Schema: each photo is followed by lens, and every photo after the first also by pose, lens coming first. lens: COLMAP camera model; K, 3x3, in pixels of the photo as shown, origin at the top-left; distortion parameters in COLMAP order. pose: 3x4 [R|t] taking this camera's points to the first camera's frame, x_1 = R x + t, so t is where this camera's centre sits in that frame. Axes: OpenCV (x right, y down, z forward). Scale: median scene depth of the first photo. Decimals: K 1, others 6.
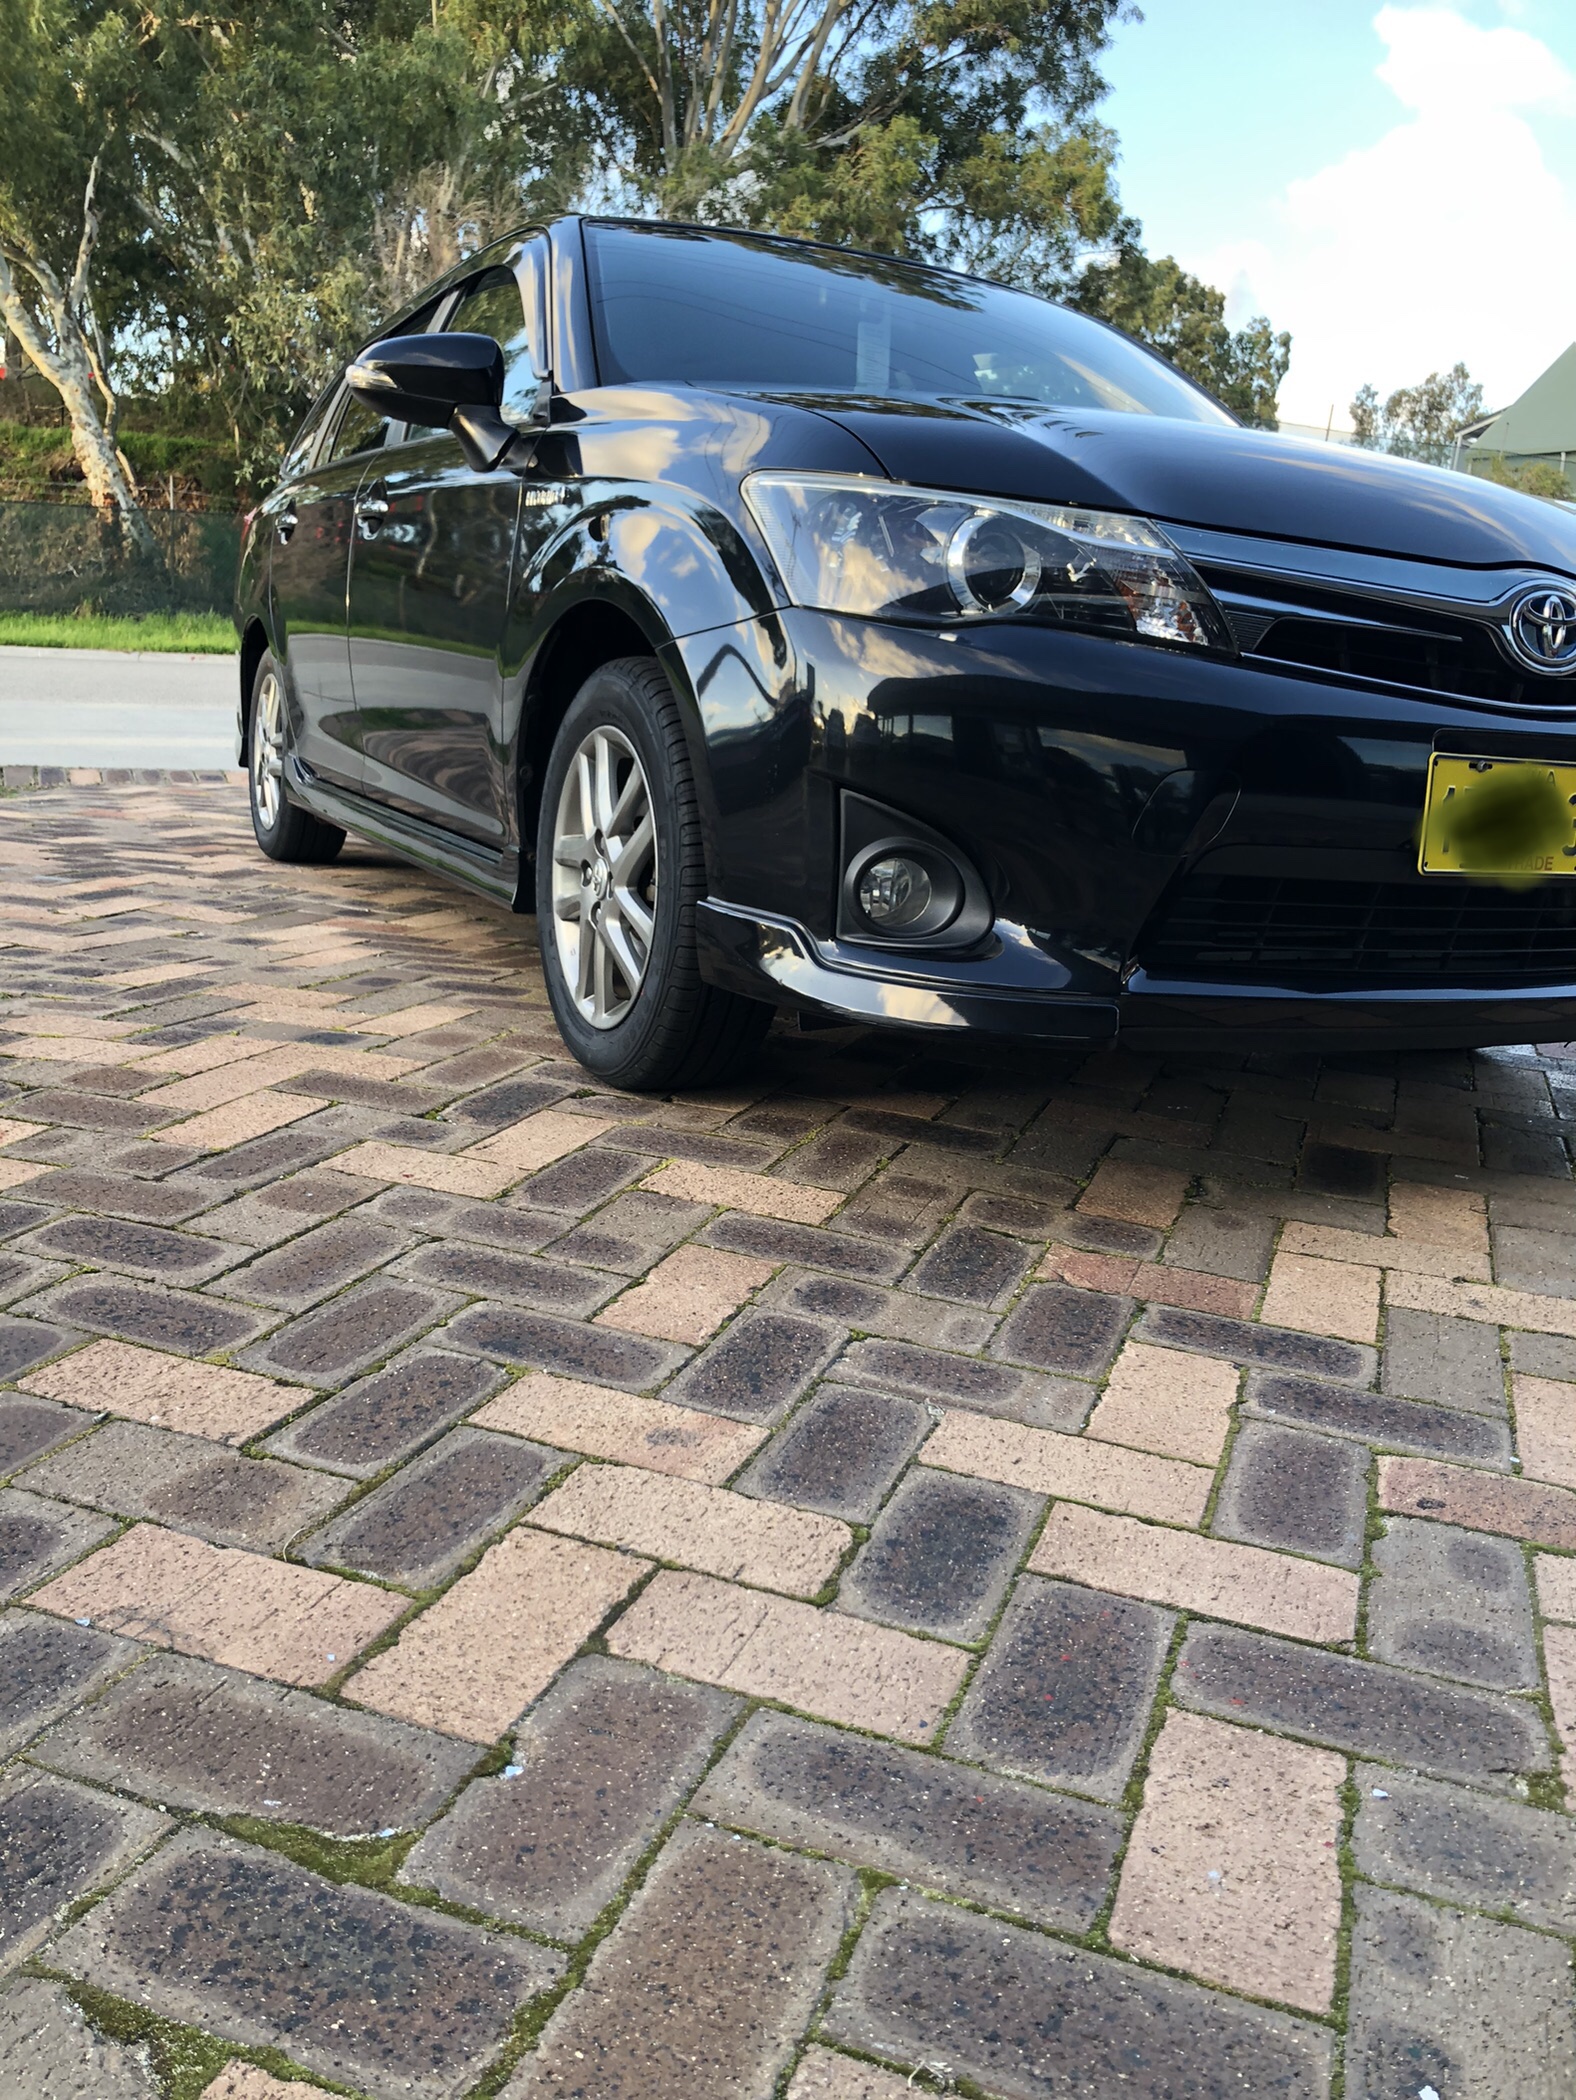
lens RADIAL K [[1721.3, 0, 788.0], [0, 1721.3, 1050.0], [0, 0, 1]] dist [0.122819, -0.197943]
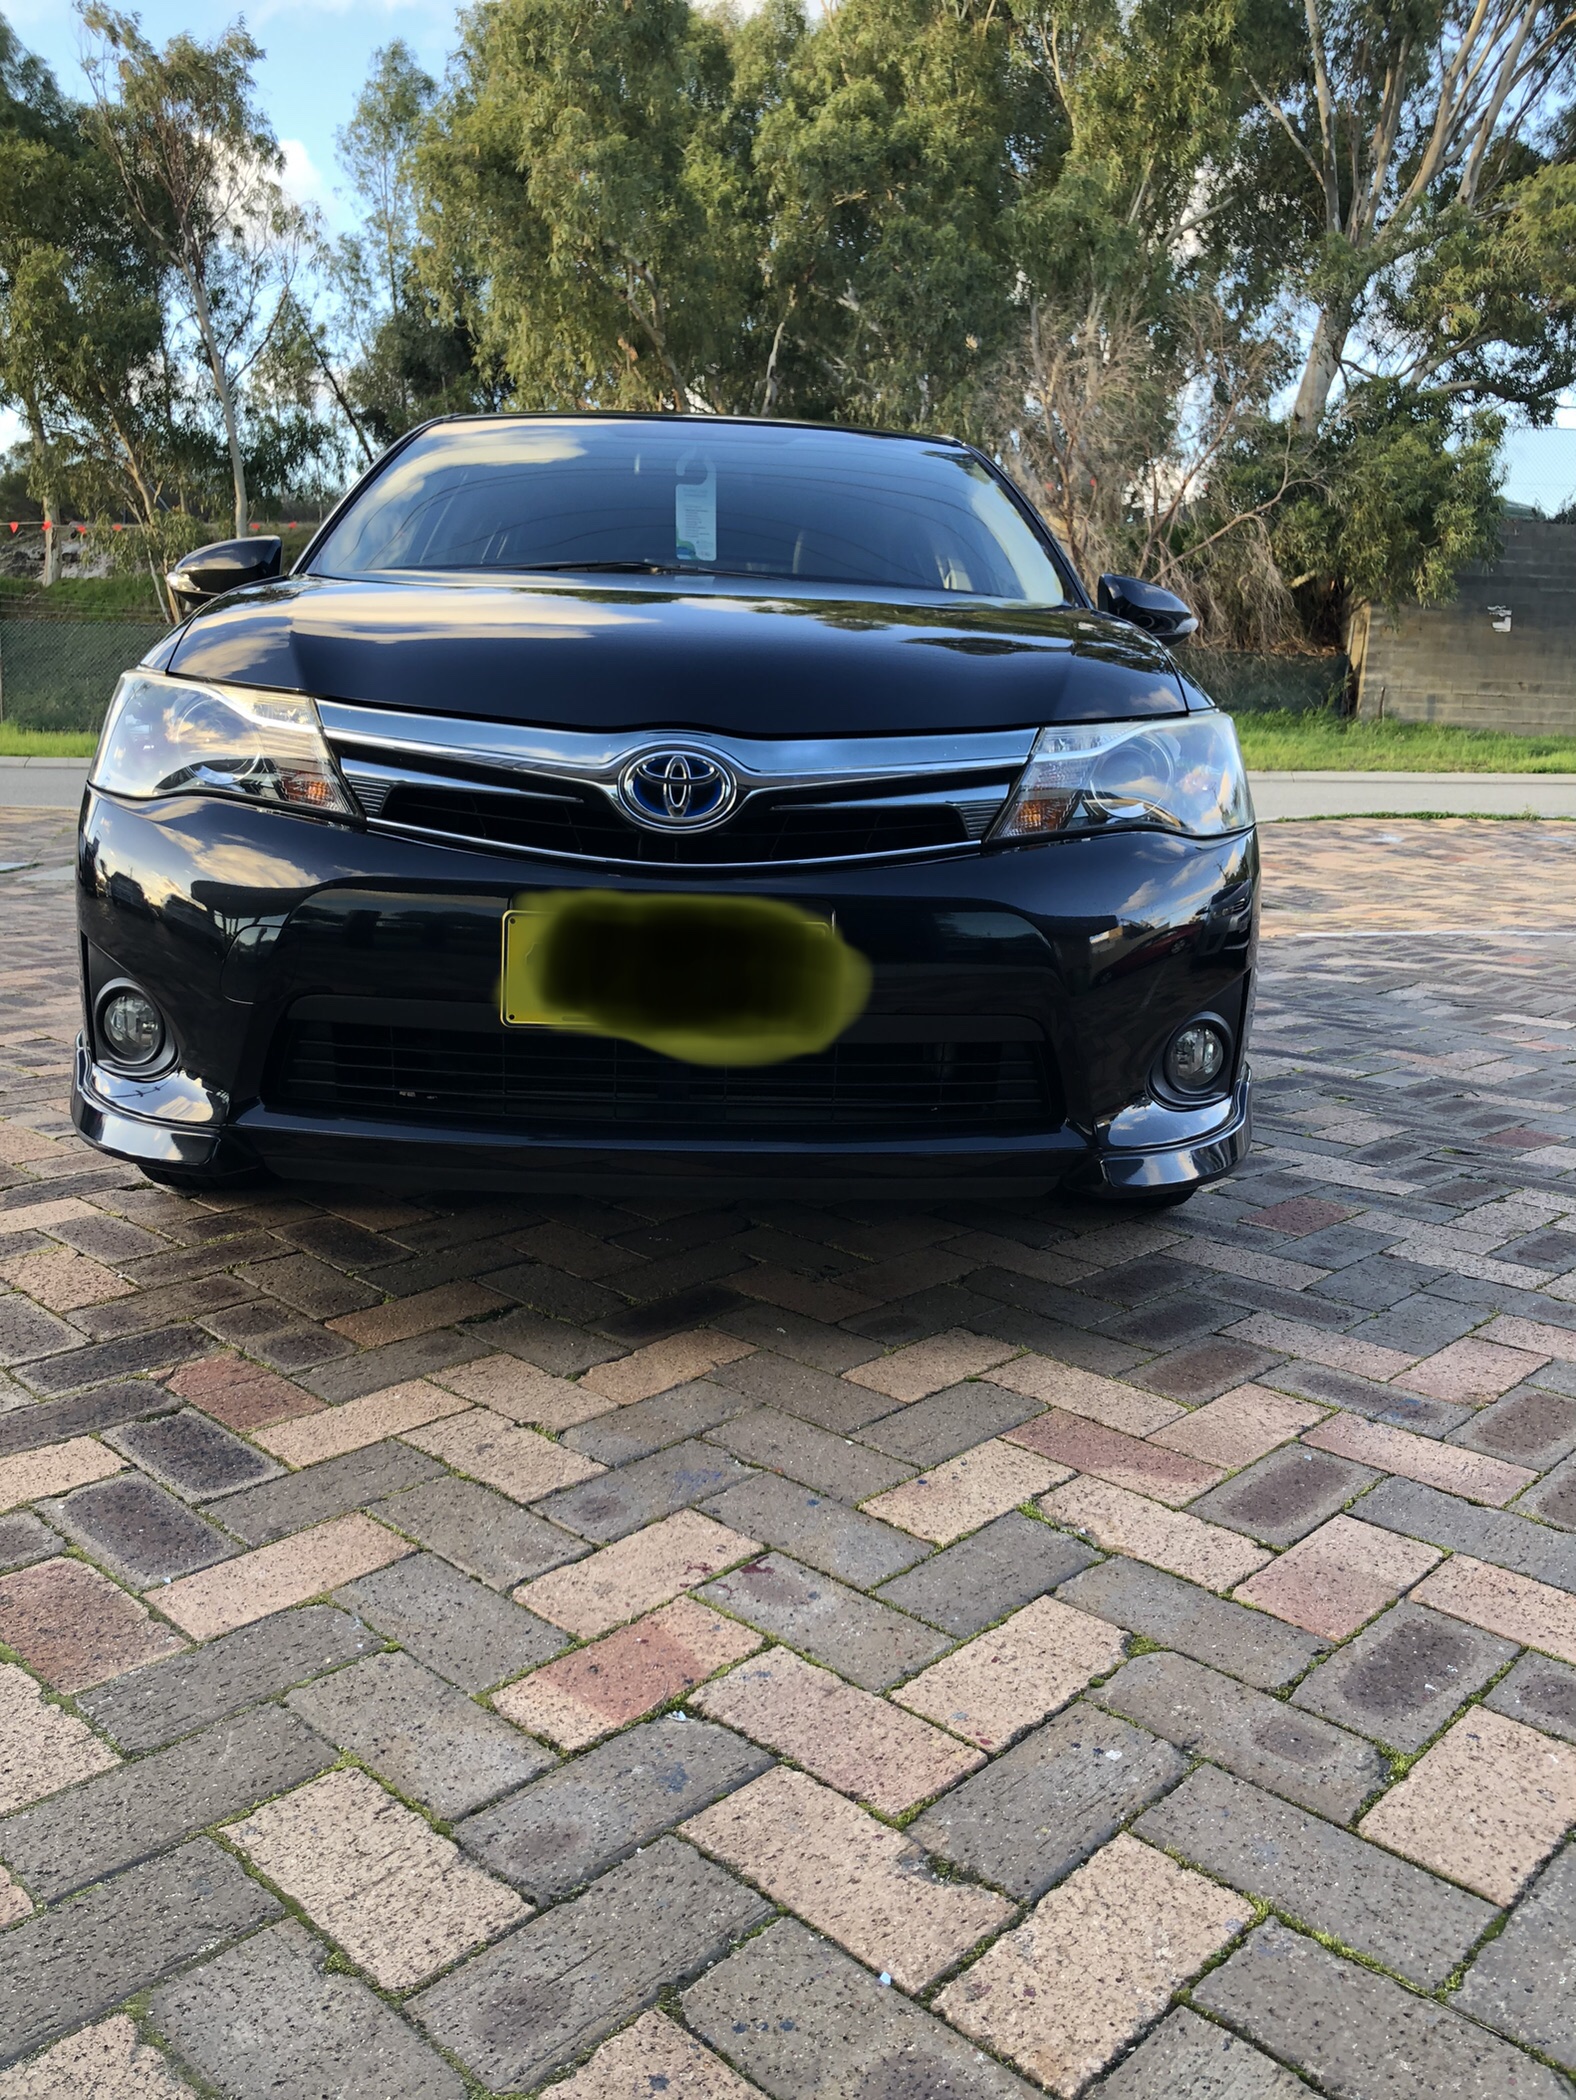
lens RADIAL K [[1762.6, 0, 801.0], [0, 1762.6, 1006.7], [0, 0, 1]] dist [0.004586, 0.009379]
pose [[0.909819, 0.023304, -0.414350, 0.856379], [-0.054304, 0.996523, -0.063193, -0.049142], [0.411436, 0.079995, 0.907921, 0.102794]]
